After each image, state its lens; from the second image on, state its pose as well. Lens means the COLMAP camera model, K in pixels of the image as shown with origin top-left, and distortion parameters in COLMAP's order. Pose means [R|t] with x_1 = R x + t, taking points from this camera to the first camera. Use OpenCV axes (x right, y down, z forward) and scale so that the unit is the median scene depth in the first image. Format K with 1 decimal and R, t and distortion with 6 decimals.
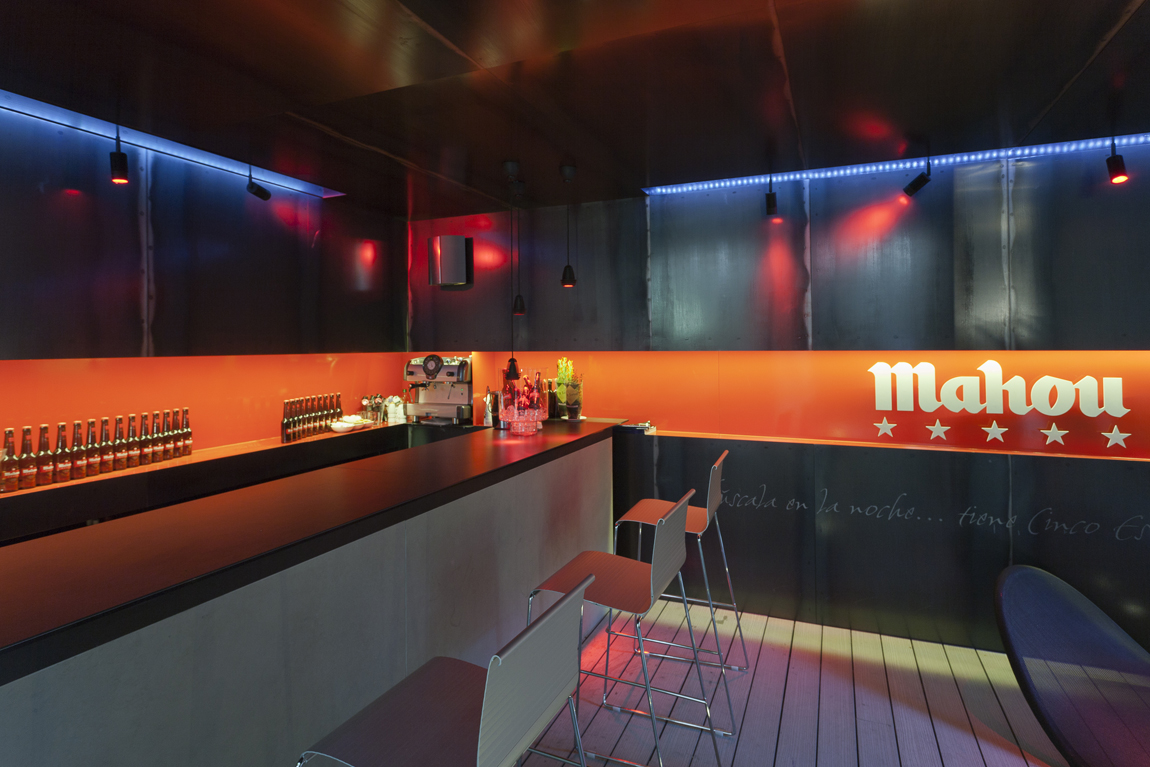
lens RADIAL K [[600.3, 0, 582.2], [0, 600.3, 338.7], [0, 0, 1]] dist [-0.002274, 0.000587]
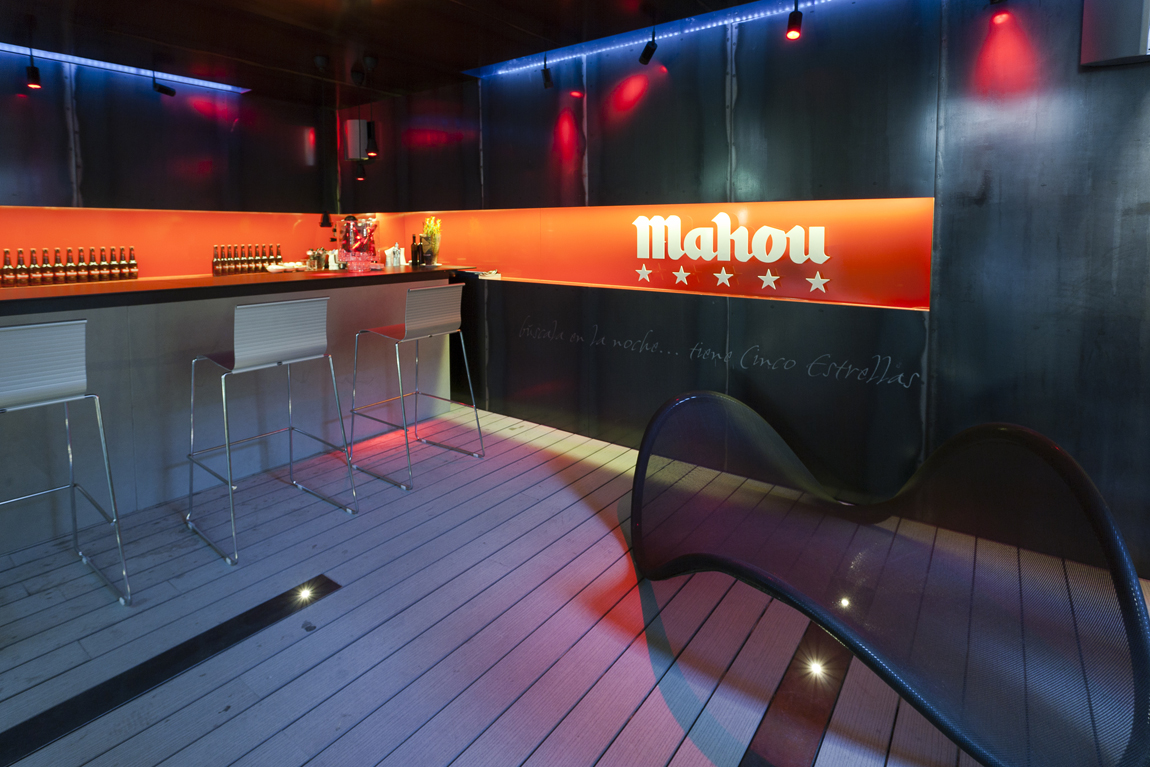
lens RADIAL K [[554.3, 0, 604.6], [0, 554.3, 267.3], [0, 0, 1]] dist [0.002246, 0.000561]
pose [[0.974886, 0.017990, -0.221978, 0.656405], [-0.001317, 0.997180, 0.075032, 0.056254], [0.222702, -0.072855, 0.972160, -0.040115]]
